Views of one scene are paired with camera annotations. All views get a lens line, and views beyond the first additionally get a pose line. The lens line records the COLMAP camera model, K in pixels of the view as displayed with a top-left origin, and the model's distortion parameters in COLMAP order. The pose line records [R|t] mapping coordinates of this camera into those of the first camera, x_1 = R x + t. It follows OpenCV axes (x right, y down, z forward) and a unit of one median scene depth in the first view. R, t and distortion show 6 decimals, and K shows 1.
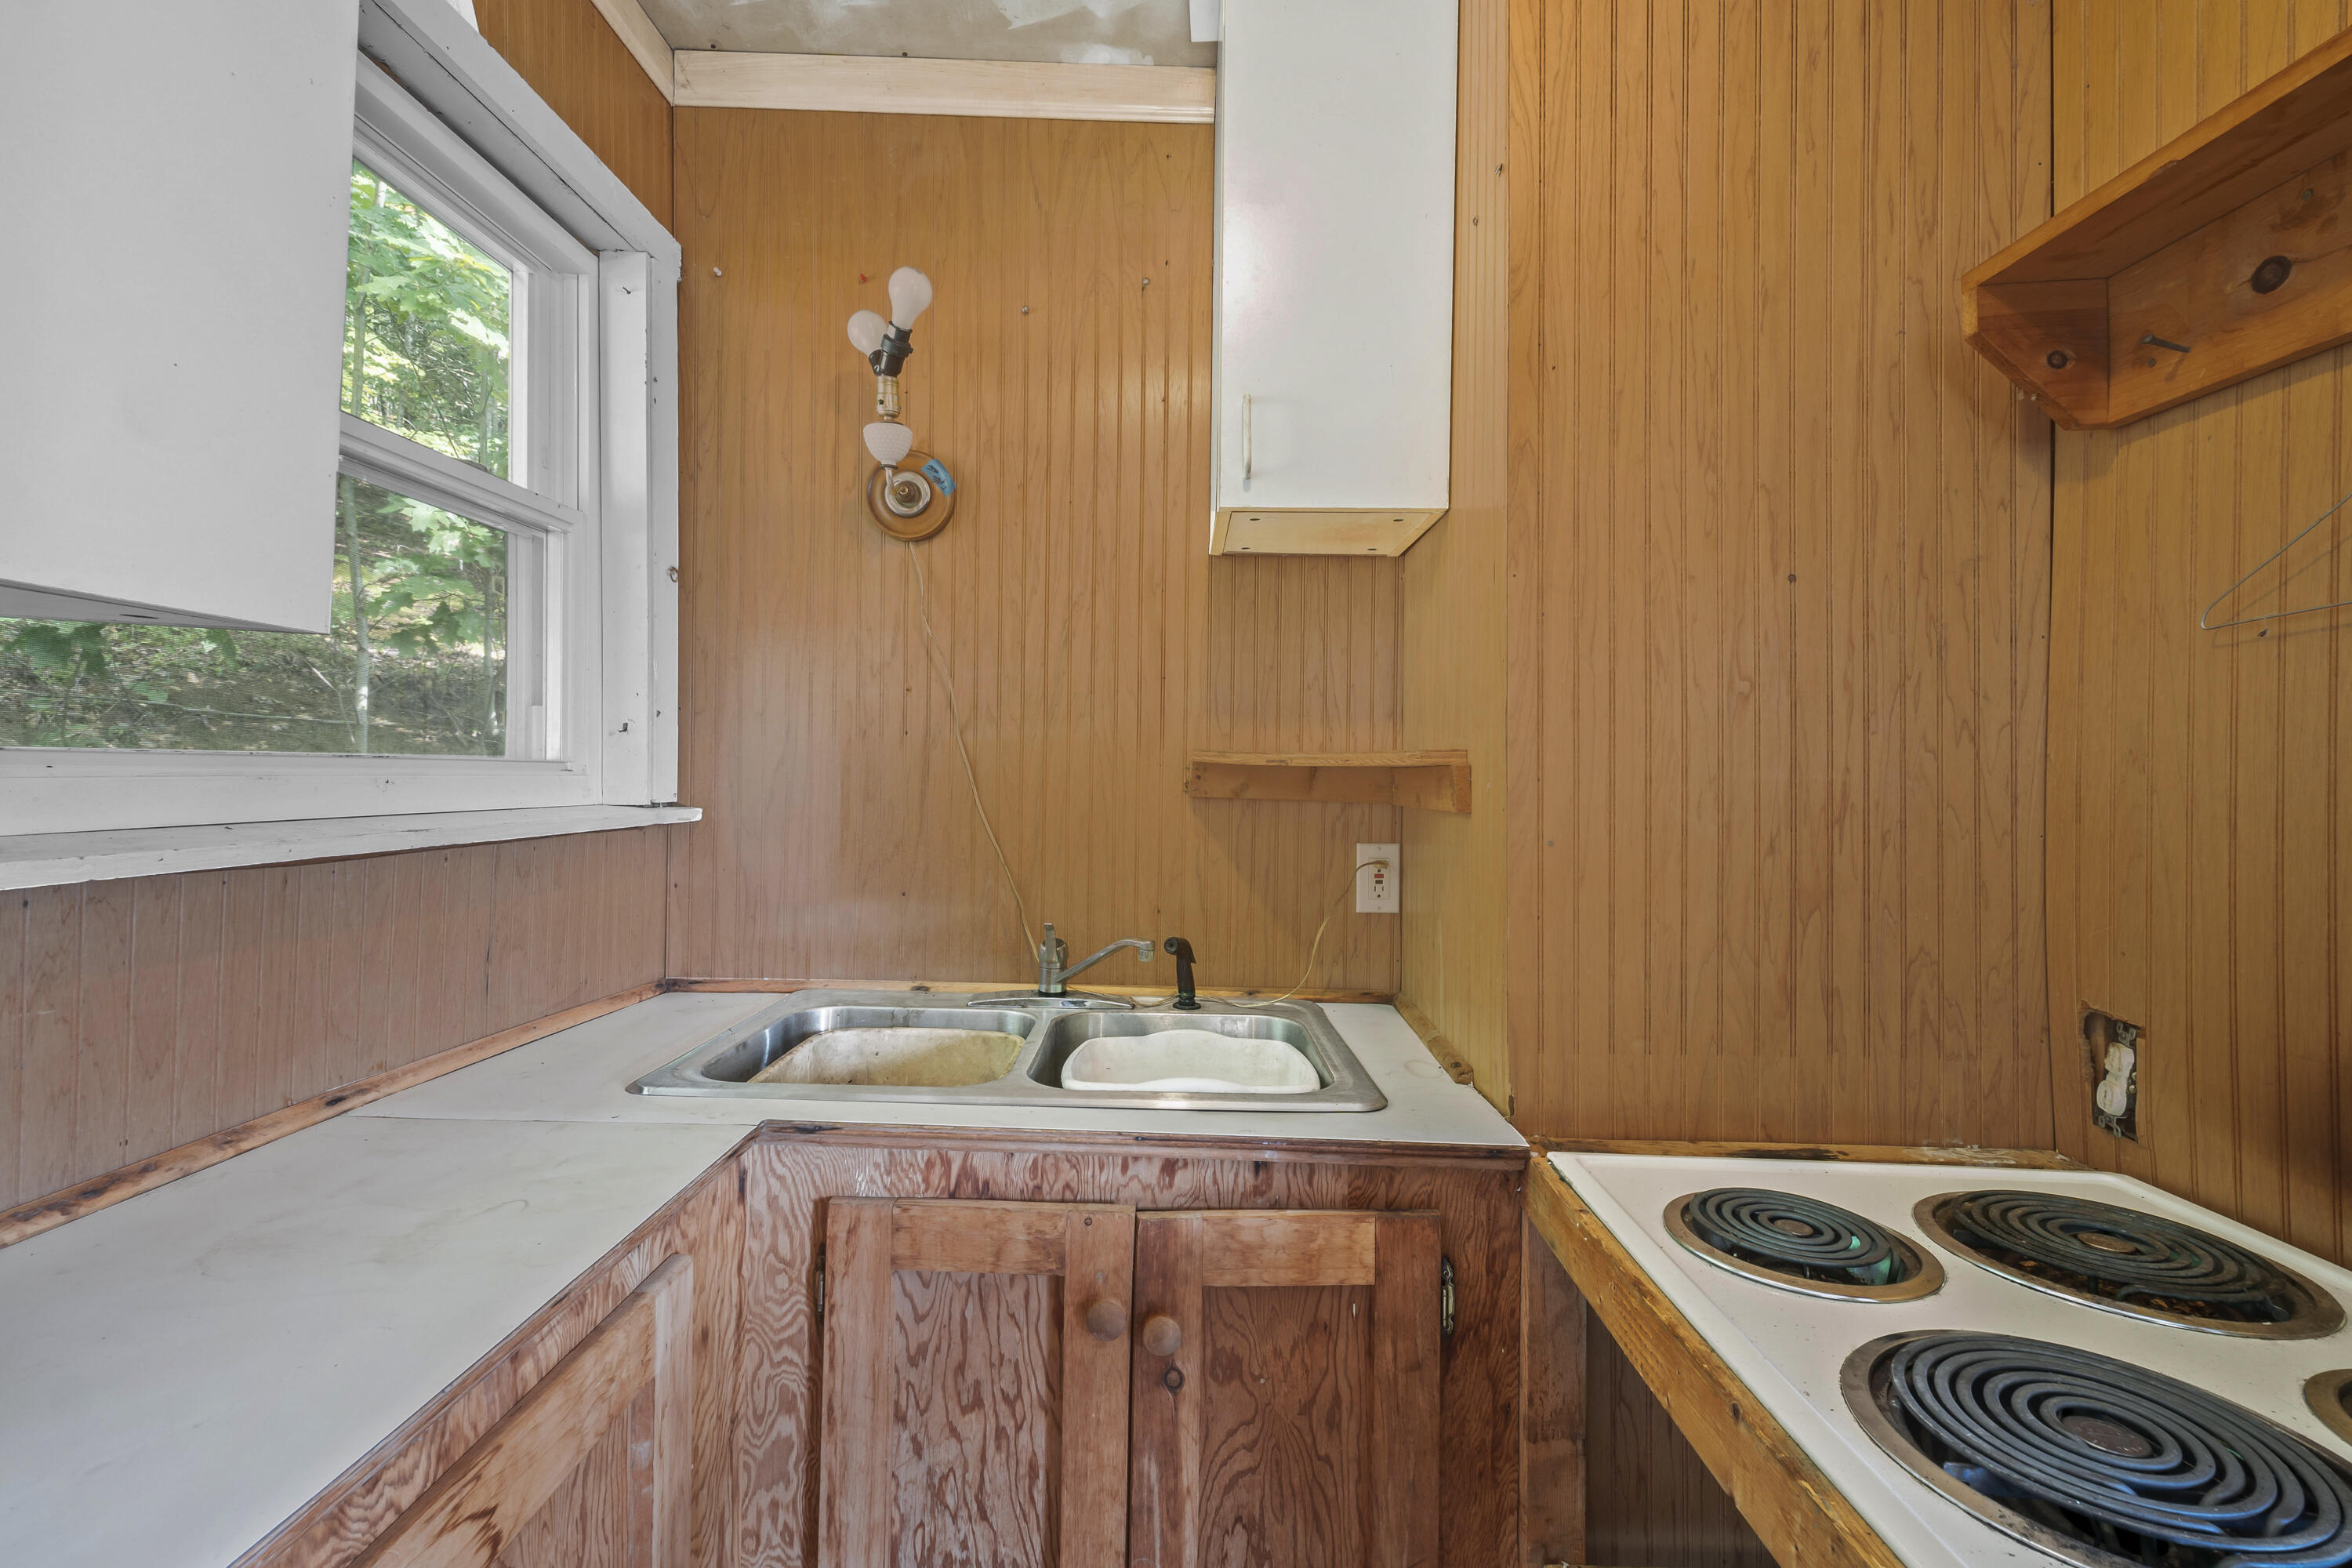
lens RADIAL K [[1016.6, 0, 1176.0], [0, 1016.6, 784.0], [0, 0, 1]] dist [0.014906, -0.000246]
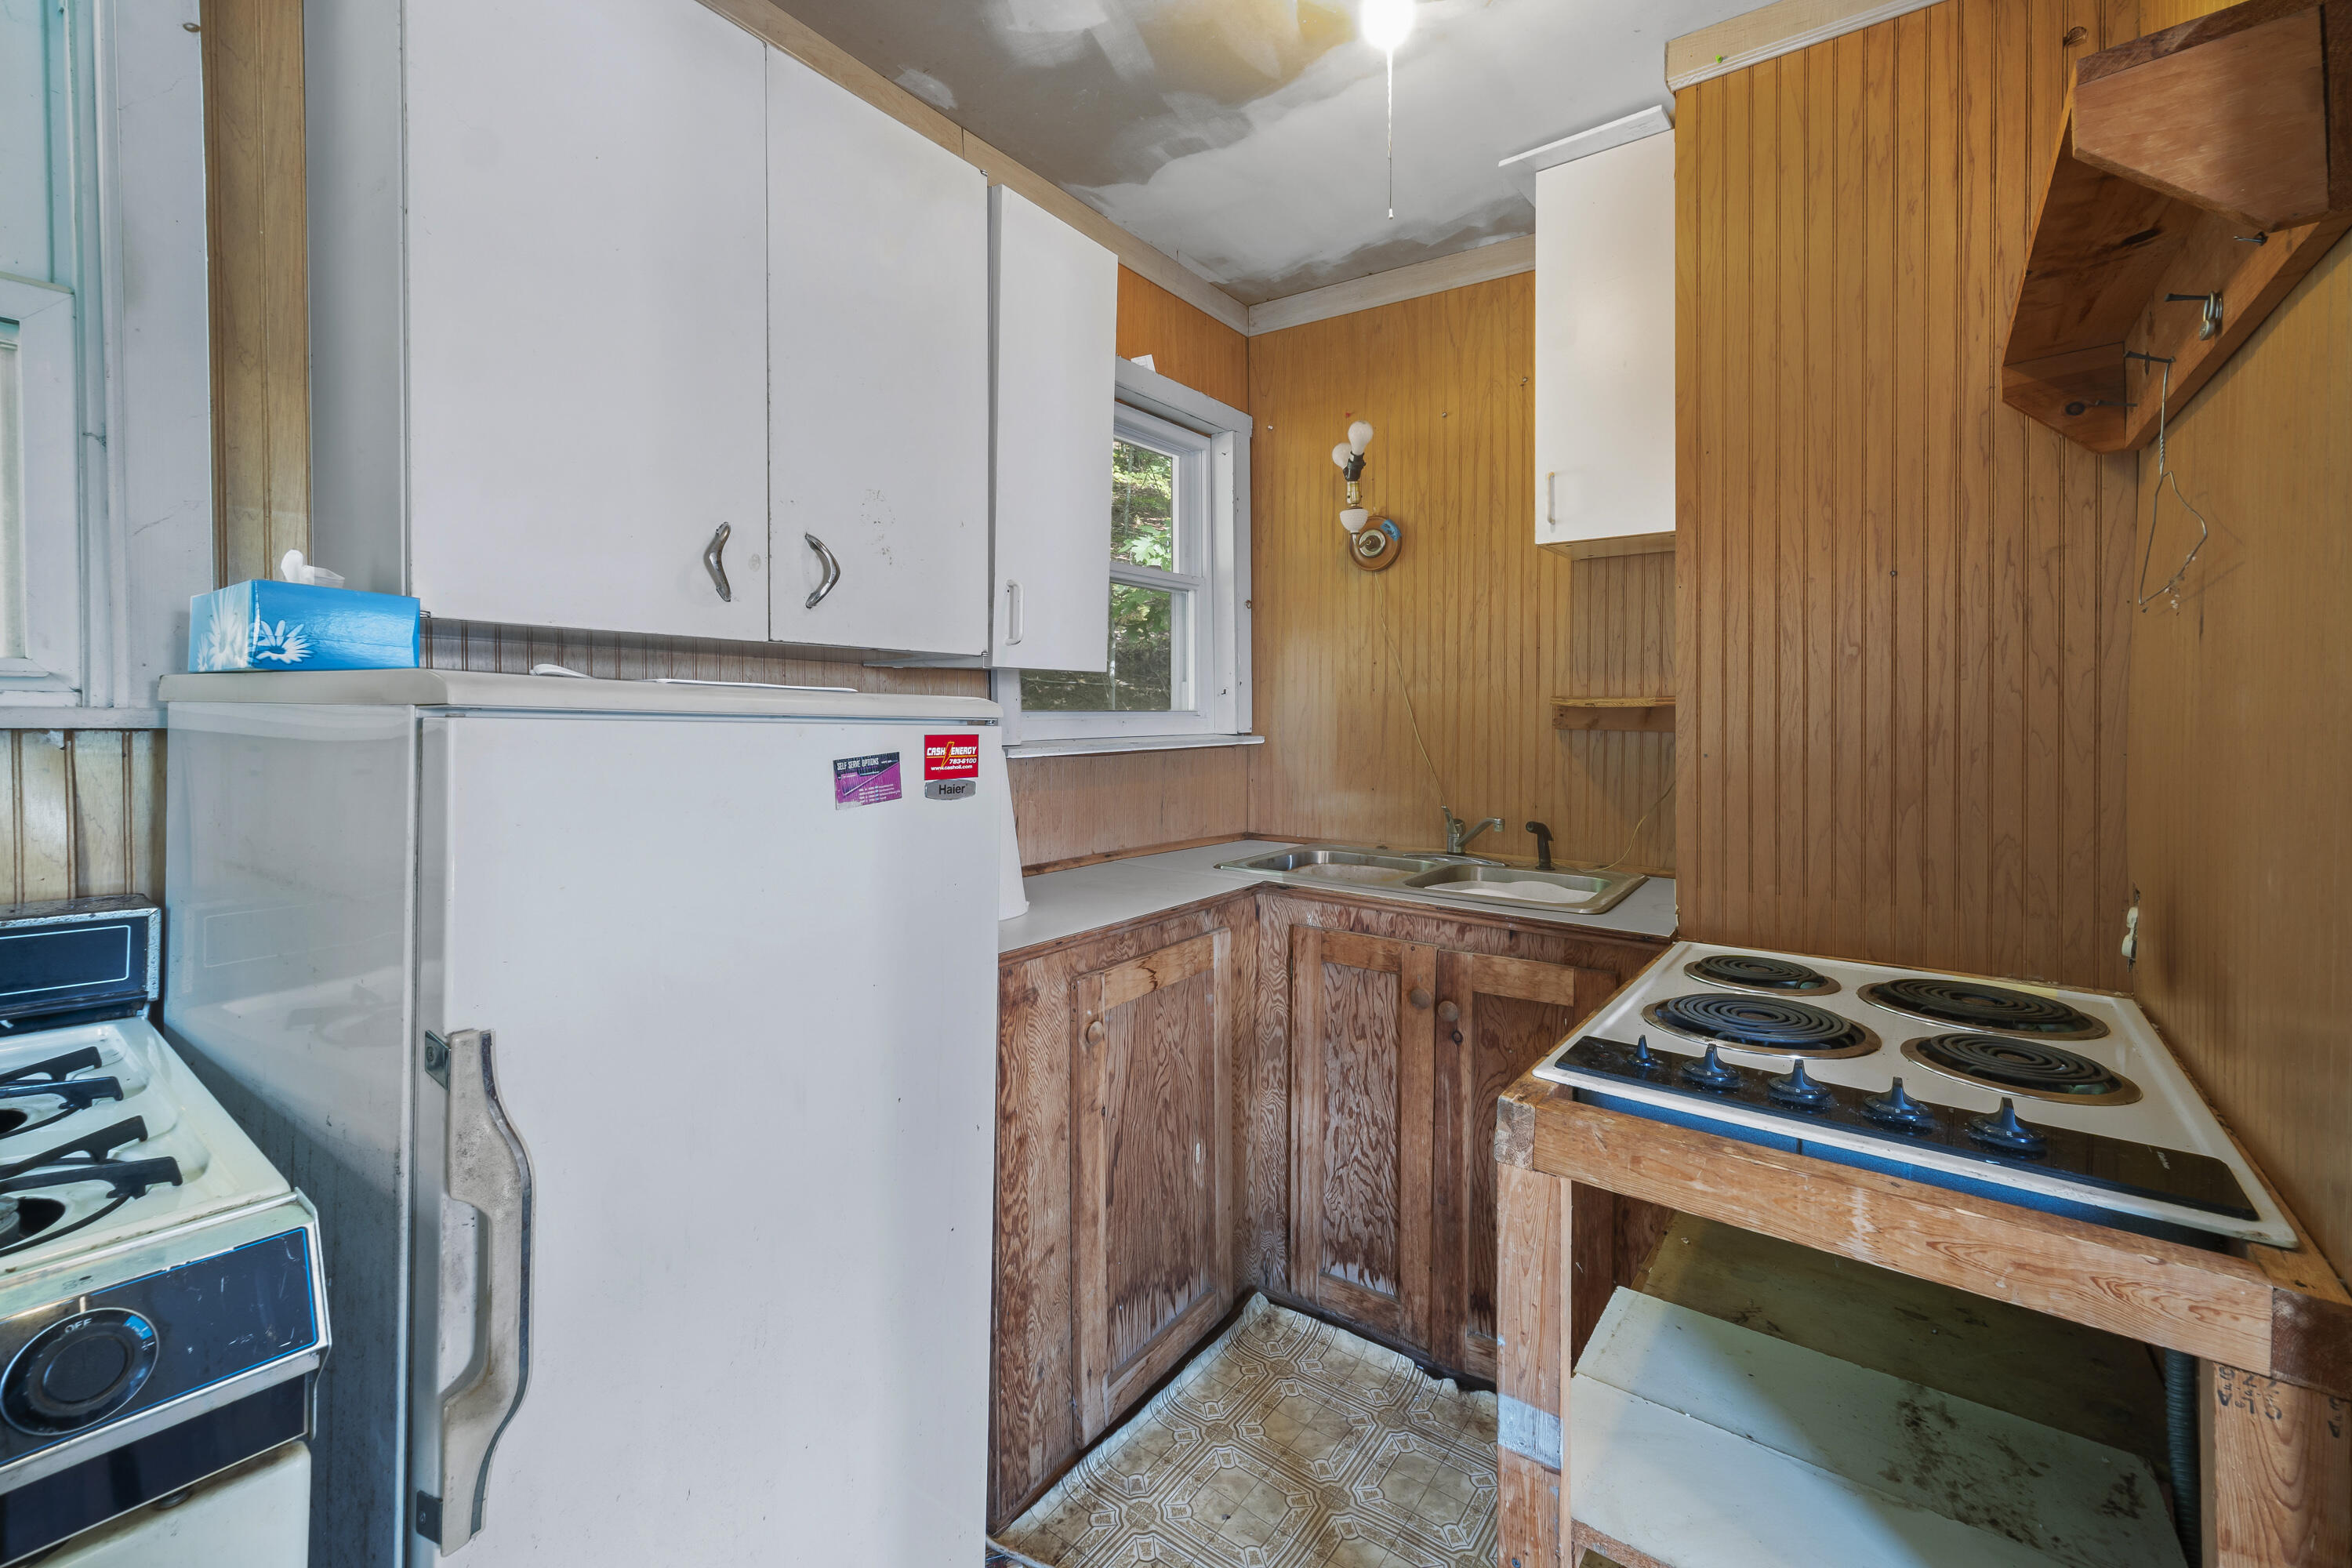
lens RADIAL K [[999.5, 0, 1176.0], [0, 999.5, 784.0], [0, 0, 1]] dist [-0.001386, -0.000089]
pose [[0.822489, 0.027341, -0.568124, 0.574990], [0.008318, 0.998159, 0.060078, 0.001910], [0.568721, -0.054139, 0.820747, -0.741601]]
